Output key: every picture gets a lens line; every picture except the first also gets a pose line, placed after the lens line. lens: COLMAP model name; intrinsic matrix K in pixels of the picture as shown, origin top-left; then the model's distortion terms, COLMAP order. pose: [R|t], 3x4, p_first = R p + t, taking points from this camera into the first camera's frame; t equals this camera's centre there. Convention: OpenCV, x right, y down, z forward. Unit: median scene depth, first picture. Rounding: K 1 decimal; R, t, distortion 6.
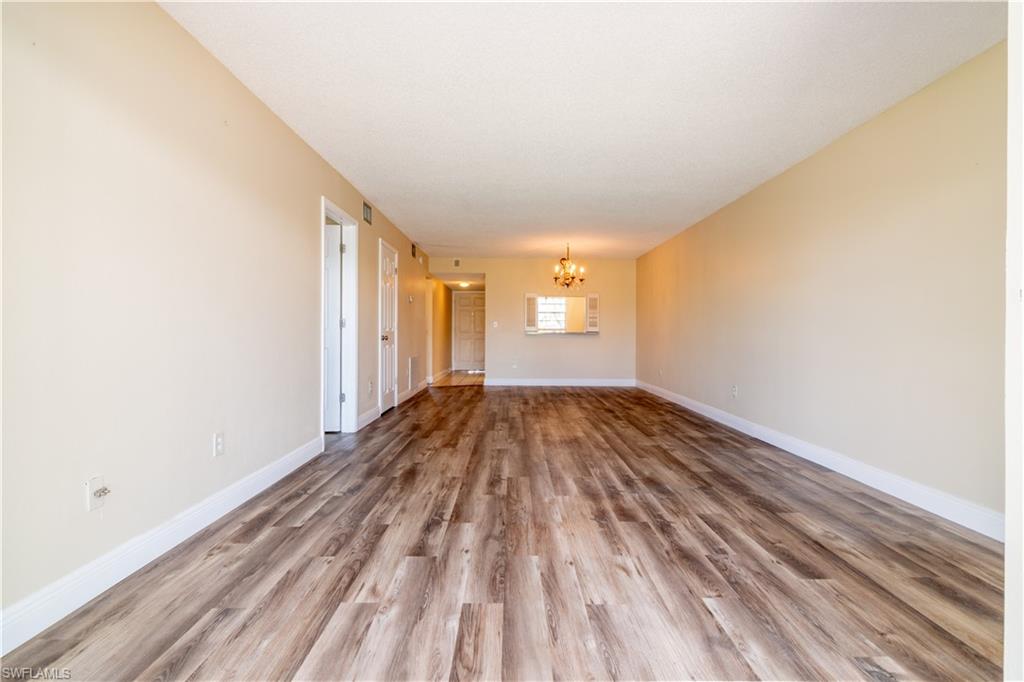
lens RADIAL K [[482.5, 0, 506.2], [0, 482.5, 329.8], [0, 0, 1]] dist [-0.003813, -0.000443]
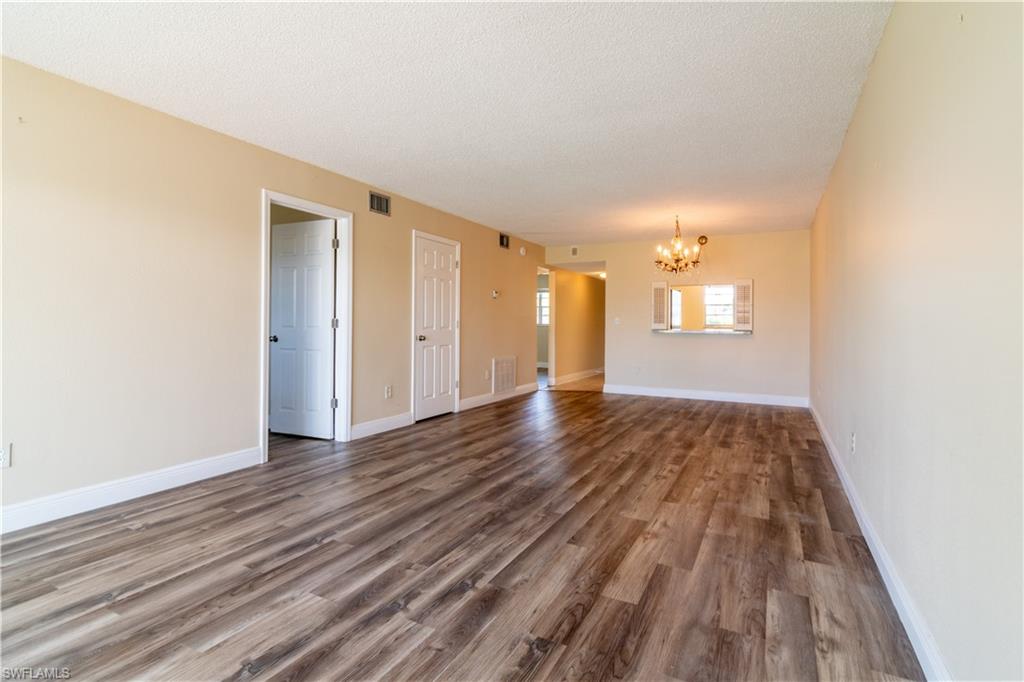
lens RADIAL K [[482.5, 0, 506.2], [0, 482.5, 329.8], [0, 0, 1]] dist [-0.003813, -0.000443]
pose [[0.890619, 0.006549, -0.454704, 0.586922], [-0.000053, 0.999898, 0.014297, -0.024131], [0.454751, -0.012709, 0.890528, 0.491263]]
